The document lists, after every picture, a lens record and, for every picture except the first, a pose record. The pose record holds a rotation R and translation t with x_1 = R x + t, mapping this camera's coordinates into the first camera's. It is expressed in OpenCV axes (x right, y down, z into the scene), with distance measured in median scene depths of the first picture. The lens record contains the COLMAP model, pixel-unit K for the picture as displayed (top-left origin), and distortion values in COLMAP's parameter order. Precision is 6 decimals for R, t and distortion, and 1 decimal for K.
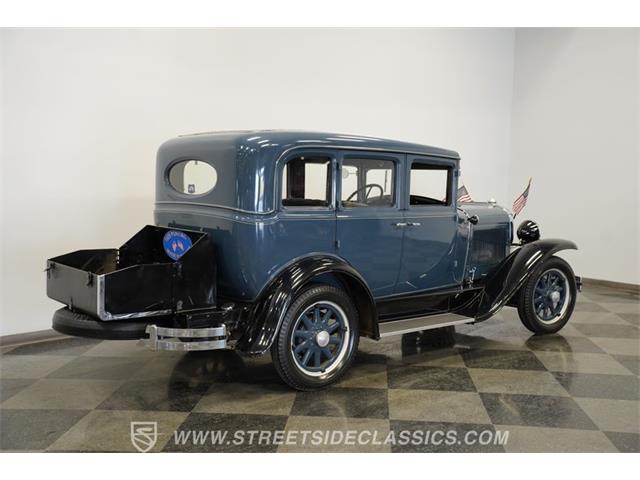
lens RADIAL K [[613.6, 0, 320.0], [0, 613.6, 240.0], [0, 0, 1]] dist [0.015437, 0.019343]
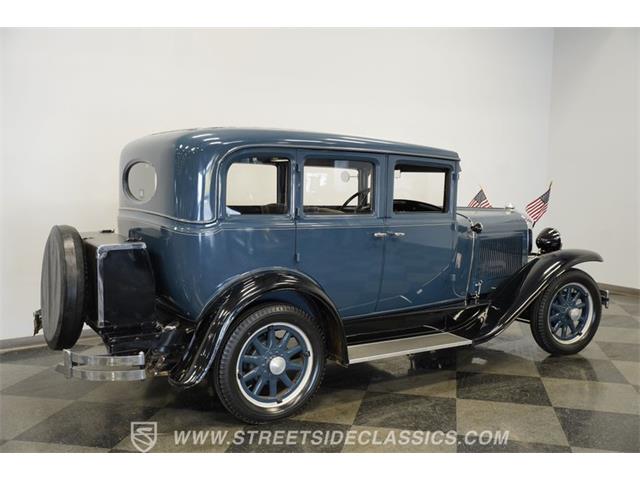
lens RADIAL K [[566.8, 0, 327.0], [0, 566.8, 240.8], [0, 0, 1]] dist [-0.003092, 0.012514]
pose [[0.994228, 0.010220, -0.106796, 0.127326], [-0.009795, 0.999942, 0.004500, -0.017014], [0.106836, -0.003428, 0.994271, 0.163479]]
